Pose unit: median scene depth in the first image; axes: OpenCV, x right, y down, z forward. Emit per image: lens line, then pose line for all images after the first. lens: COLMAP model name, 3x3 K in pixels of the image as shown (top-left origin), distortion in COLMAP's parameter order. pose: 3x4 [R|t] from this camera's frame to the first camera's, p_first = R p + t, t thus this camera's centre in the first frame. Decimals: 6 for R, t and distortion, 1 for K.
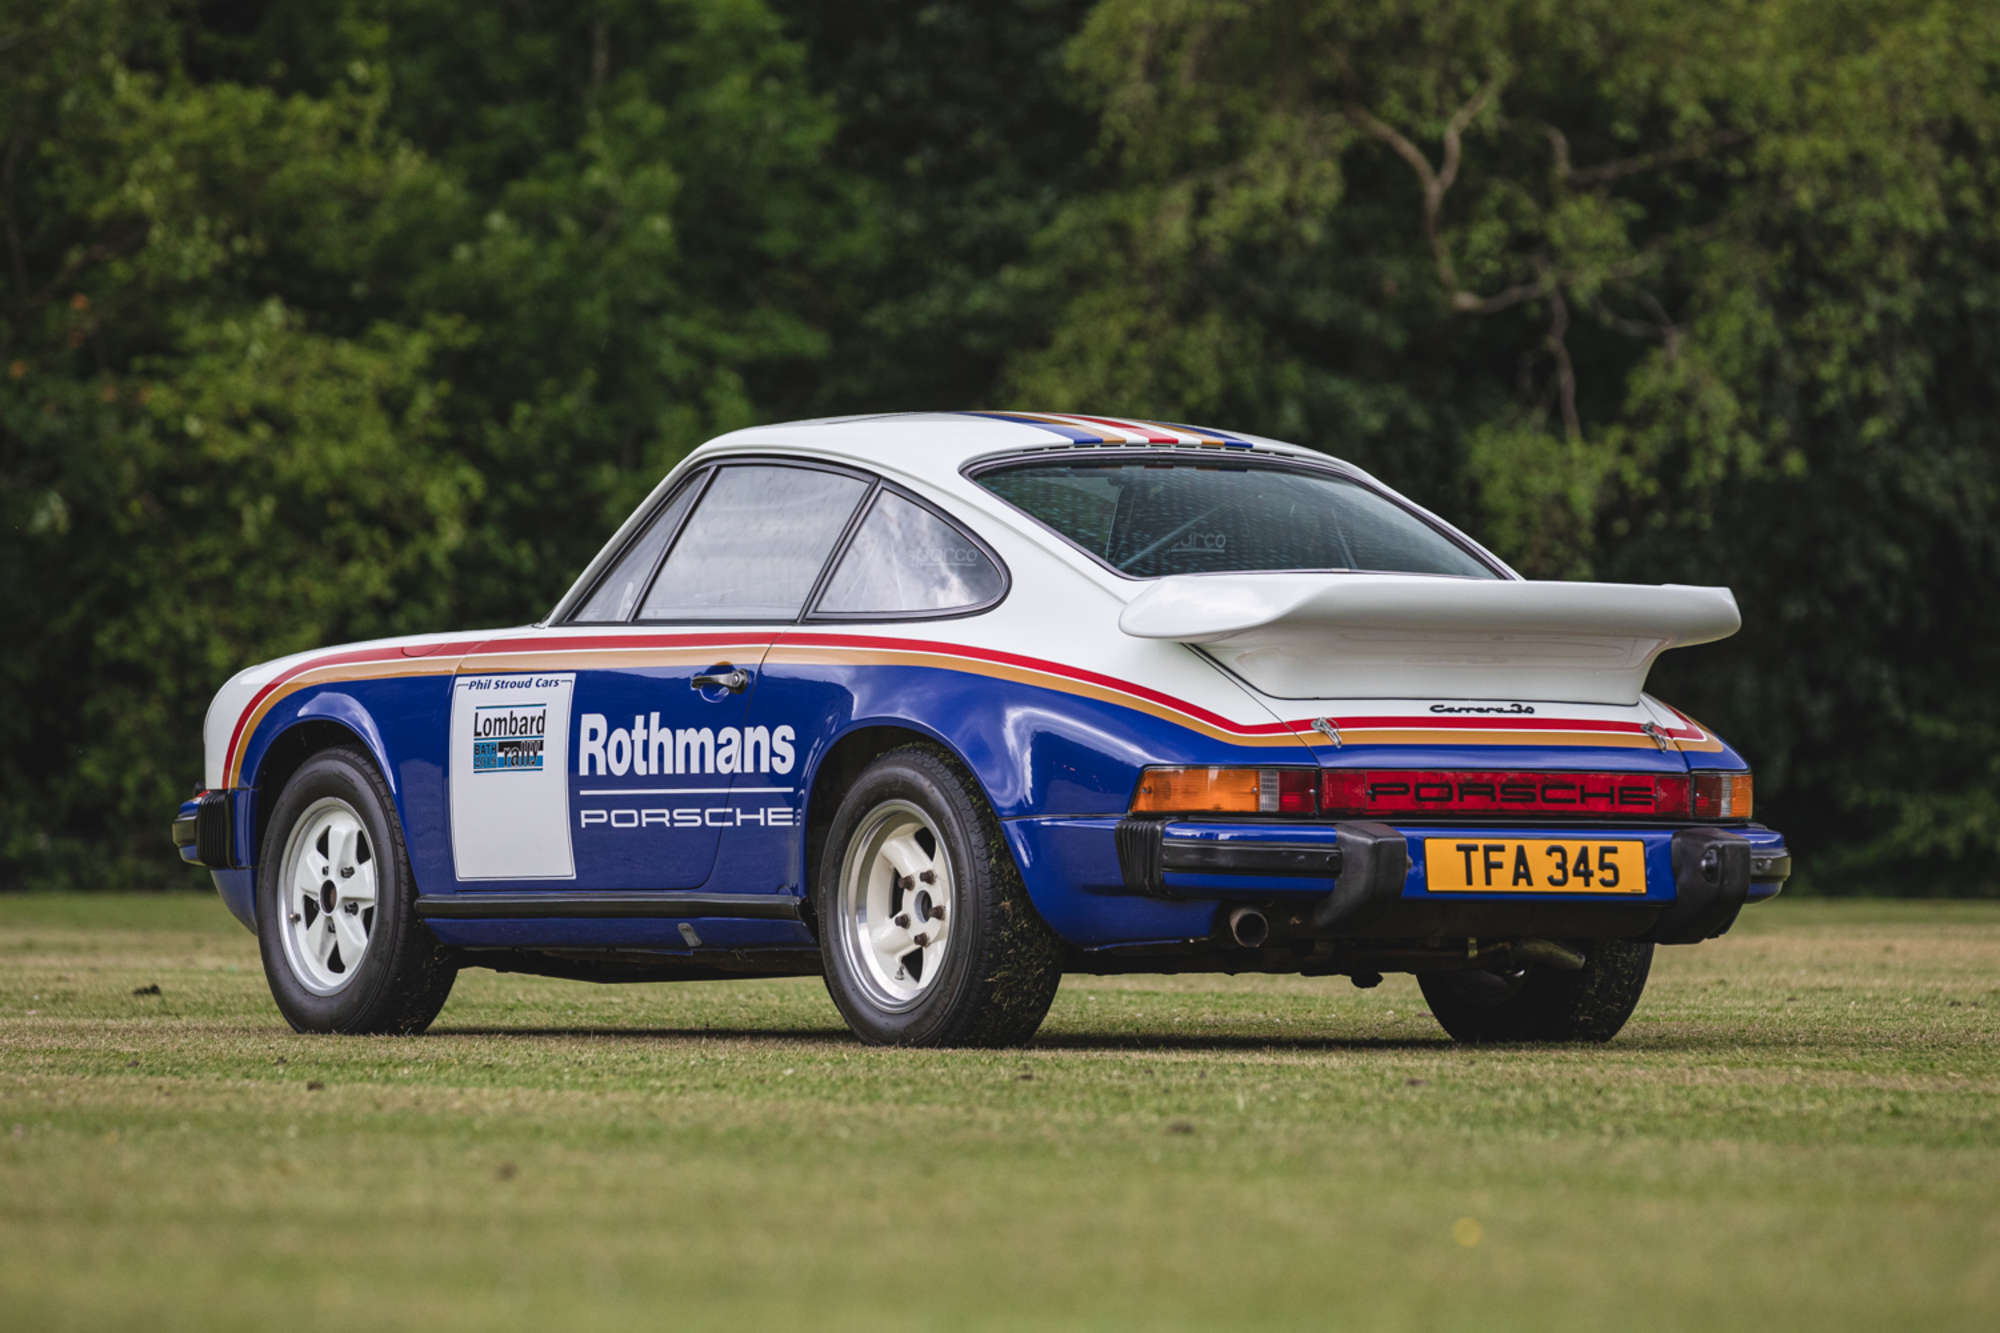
lens RADIAL K [[12026.7, 0, 1000.0], [0, 12026.7, 666.5], [0, 0, 1]] dist [1.234880, 12.665574]
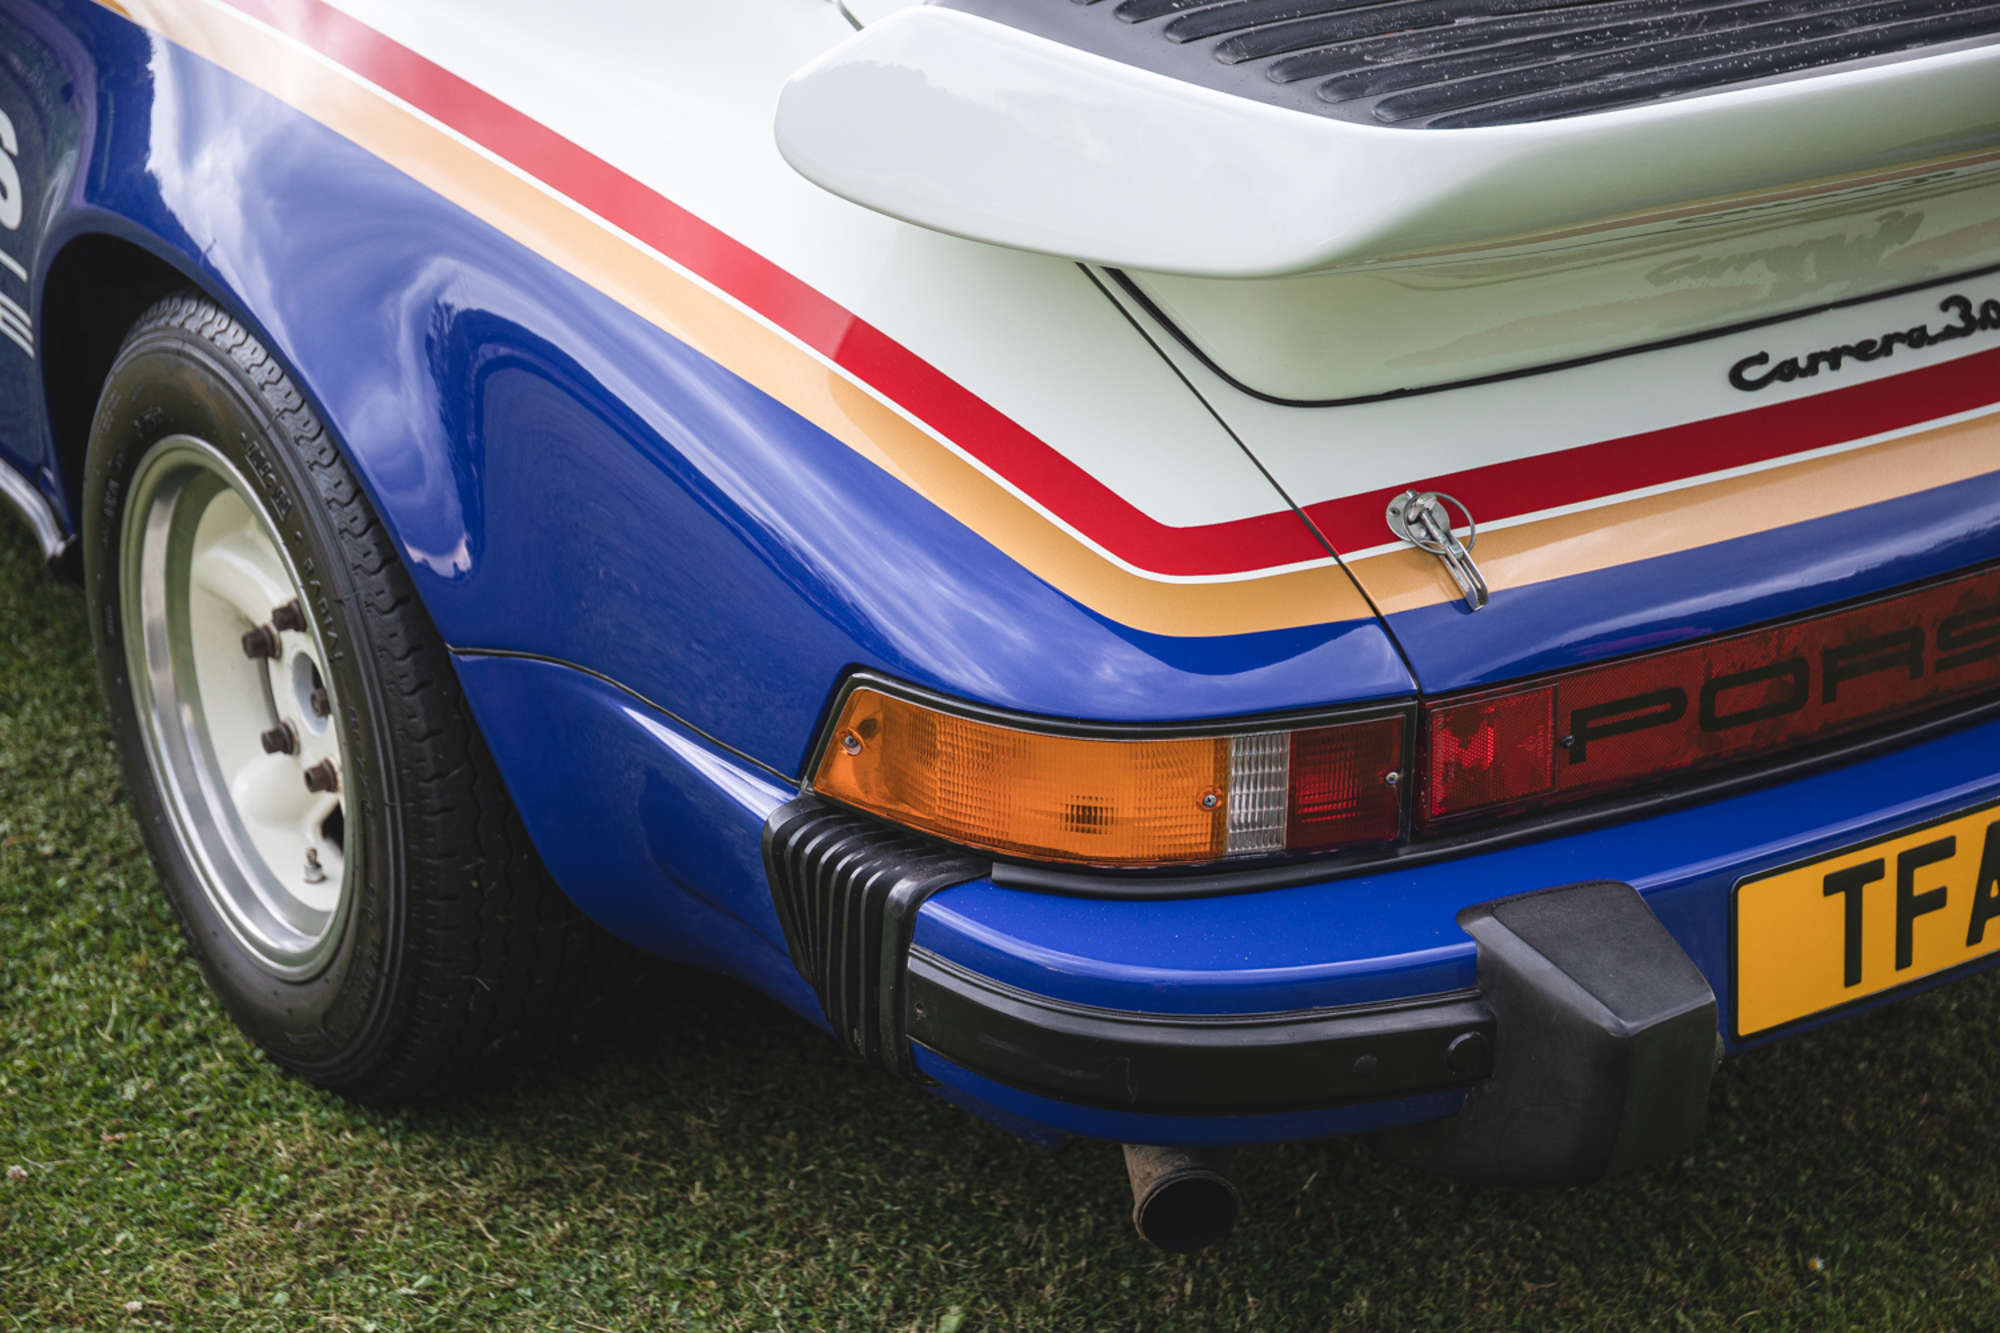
lens RADIAL K [[3668.3, 0, 1000.0], [0, 3668.3, 666.5], [0, 0, 1]] dist [0.081879, 0.400046]
pose [[0.999803, -0.005579, 0.019066, 0.013896], [-0.002932, 0.907787, 0.419420, -0.031453], [-0.019648, -0.419393, 0.907592, 0.908498]]
